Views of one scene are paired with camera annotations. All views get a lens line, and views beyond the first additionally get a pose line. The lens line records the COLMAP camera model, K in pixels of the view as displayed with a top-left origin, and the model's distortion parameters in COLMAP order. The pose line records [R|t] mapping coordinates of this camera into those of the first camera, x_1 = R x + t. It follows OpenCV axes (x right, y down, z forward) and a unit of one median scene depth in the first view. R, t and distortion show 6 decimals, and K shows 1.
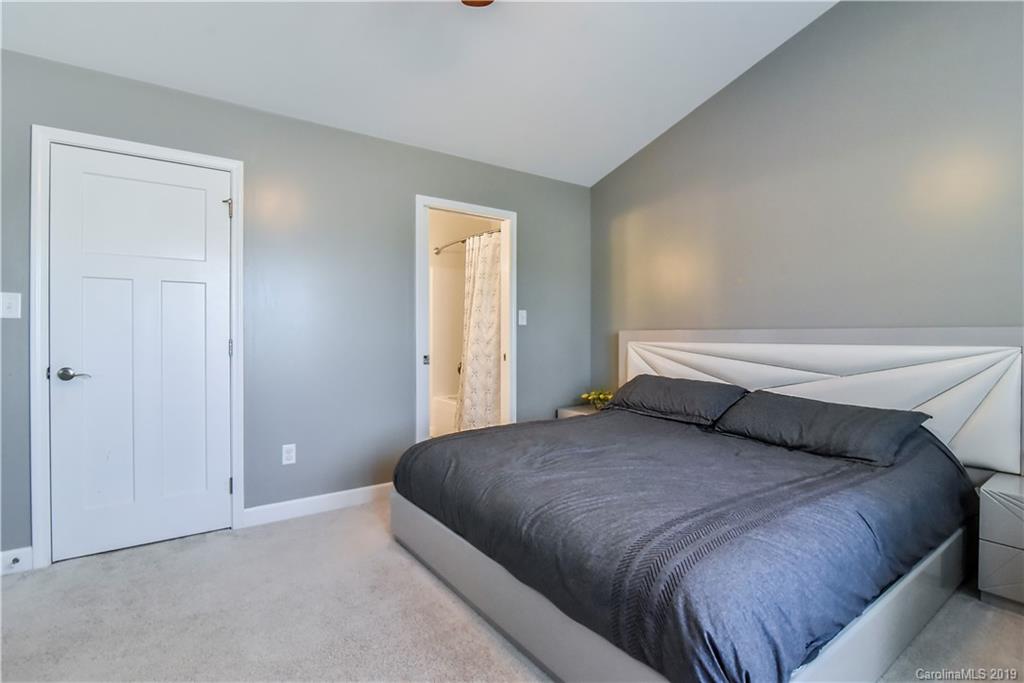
lens RADIAL K [[479.7, 0, 503.6], [0, 479.7, 338.6], [0, 0, 1]] dist [-0.025476, -0.000589]
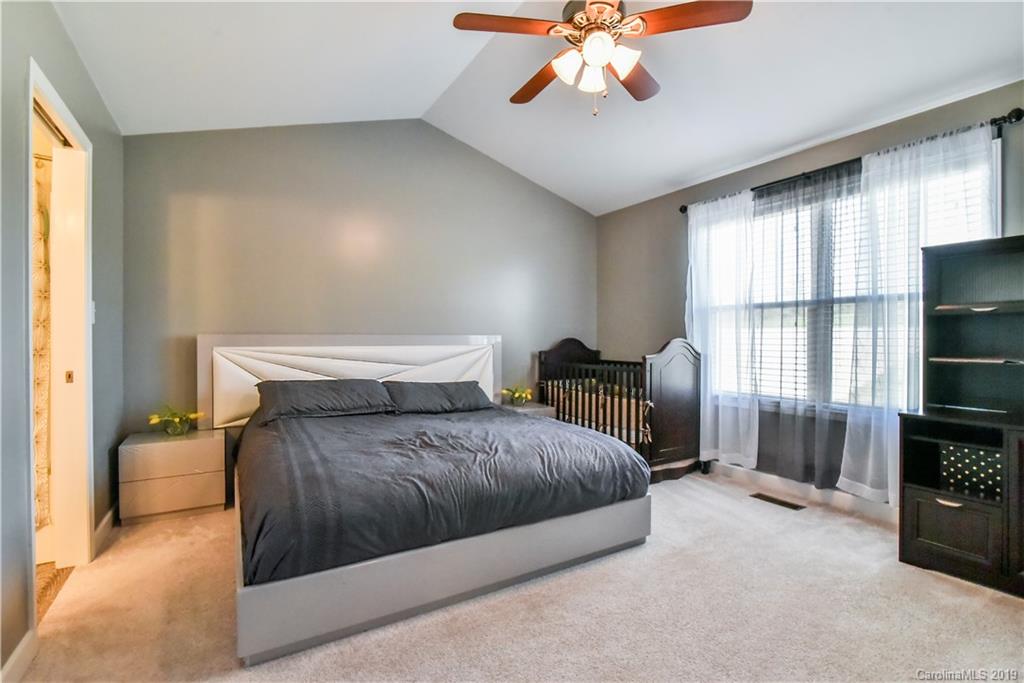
lens RADIAL K [[479.7, 0, 509.5], [0, 479.7, 343.7], [0, 0, 1]] dist [-0.025476, -0.000589]
pose [[0.065120, -0.009937, 0.997828, -0.670701], [0.009381, 0.999912, 0.009346, -0.003960], [-0.997833, 0.008752, 0.065208, 0.505450]]
